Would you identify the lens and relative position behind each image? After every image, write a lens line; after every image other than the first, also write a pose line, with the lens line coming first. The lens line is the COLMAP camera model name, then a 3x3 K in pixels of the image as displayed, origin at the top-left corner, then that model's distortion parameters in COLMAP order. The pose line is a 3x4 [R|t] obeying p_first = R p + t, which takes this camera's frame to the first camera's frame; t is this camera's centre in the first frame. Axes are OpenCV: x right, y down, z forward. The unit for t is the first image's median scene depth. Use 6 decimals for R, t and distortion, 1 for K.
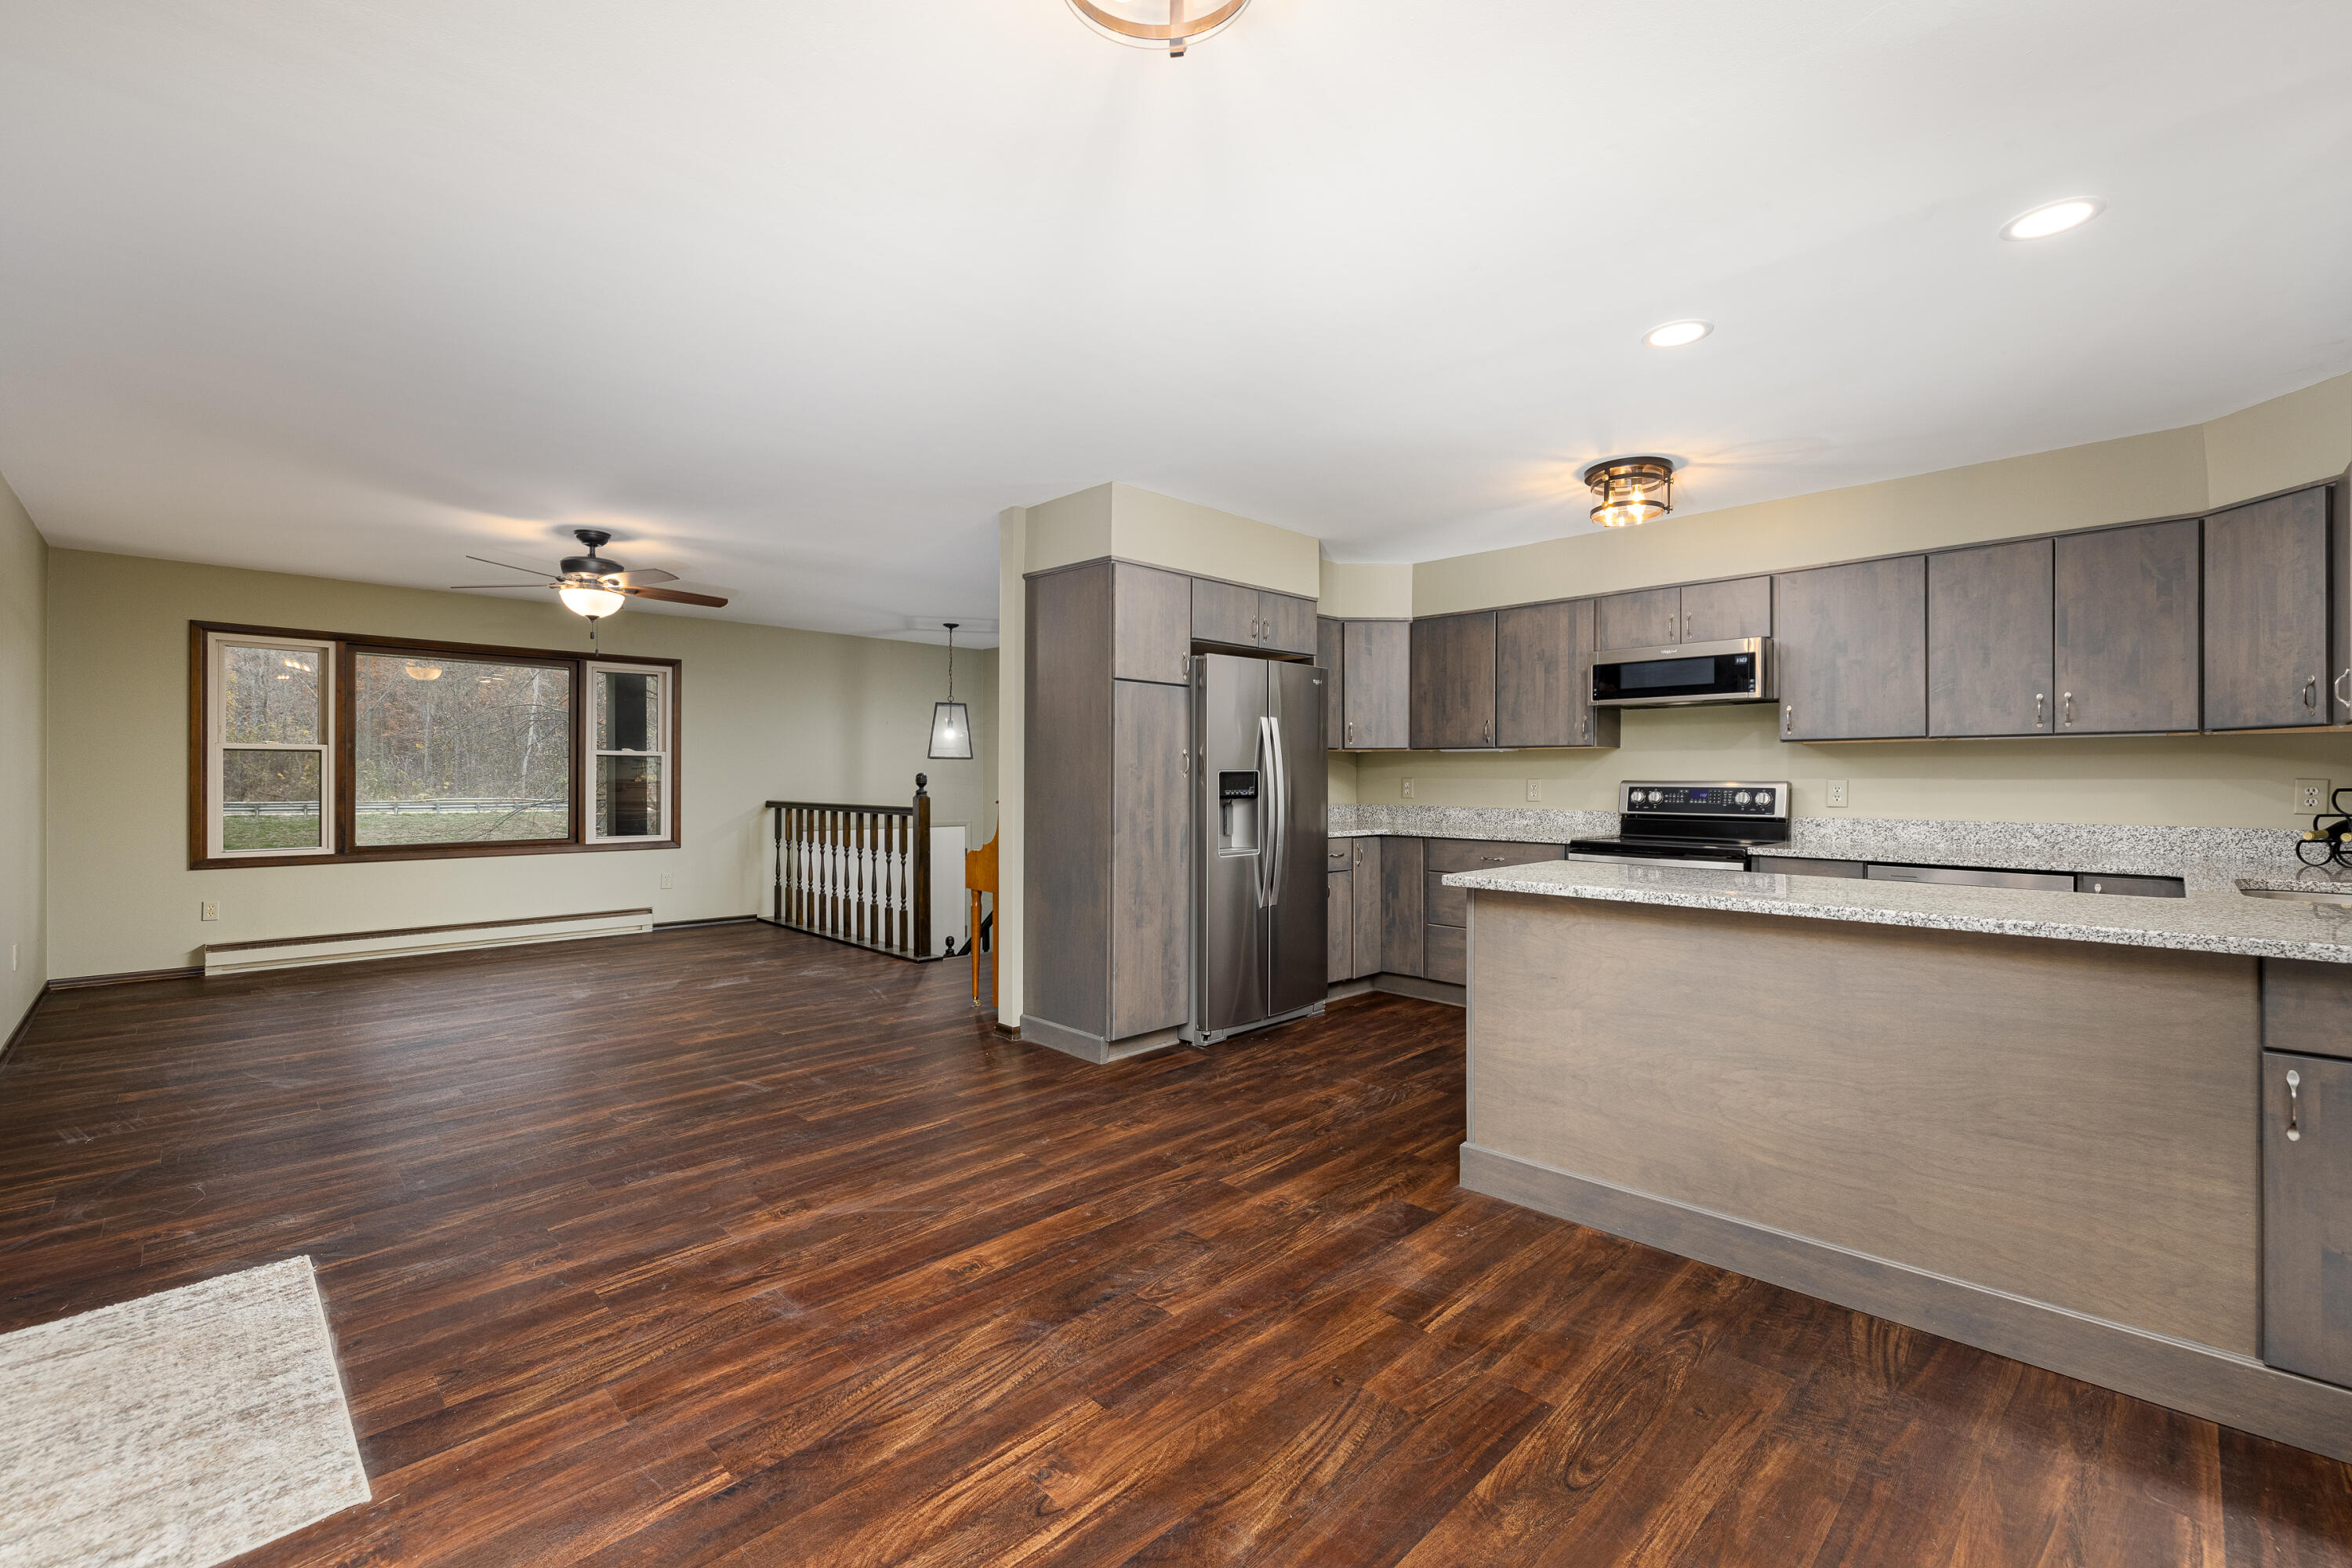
lens RADIAL K [[995.9, 0, 1170.6], [0, 995.9, 773.3], [0, 0, 1]] dist [-0.001454, 0.001301]
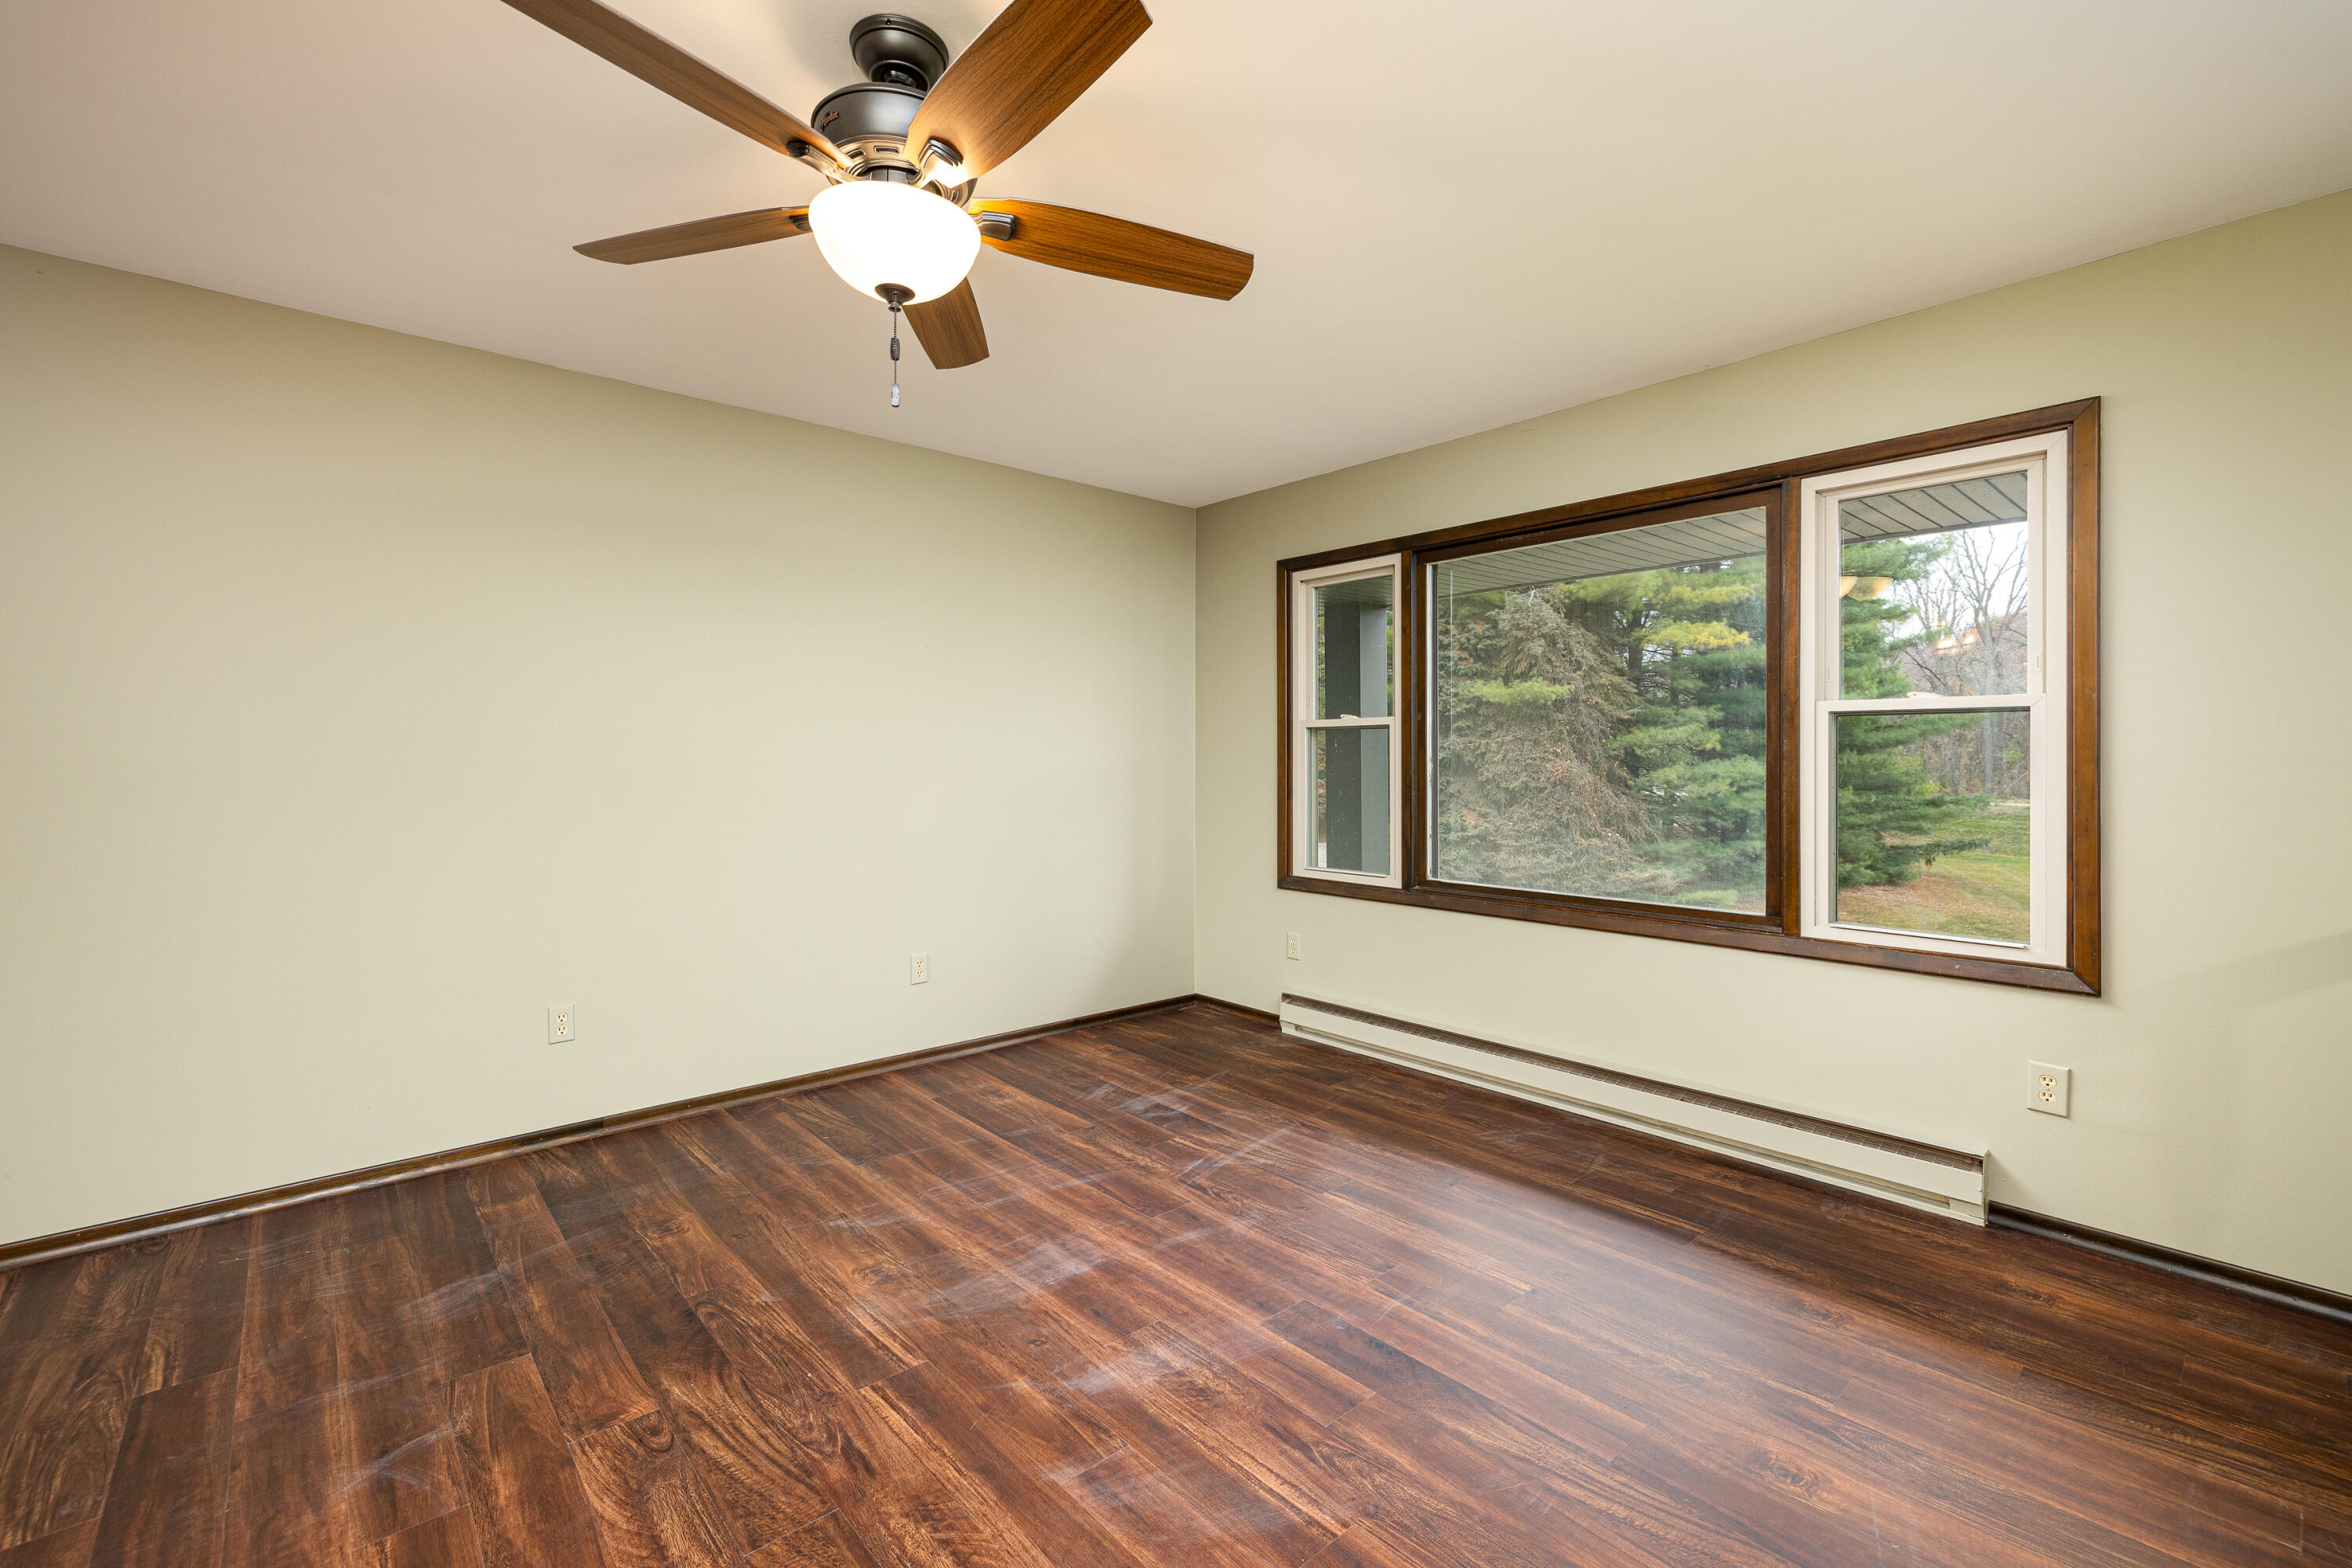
lens RADIAL K [[995.9, 0, 1167.7], [0, 995.9, 768.6], [0, 0, 1]] dist [-0.001454, 0.001301]
pose [[-0.055682, 0.004301, -0.998439, -0.535672], [0.000391, 0.999991, 0.004286, 0.005024], [0.998448, -0.000152, -0.055683, 2.364860]]
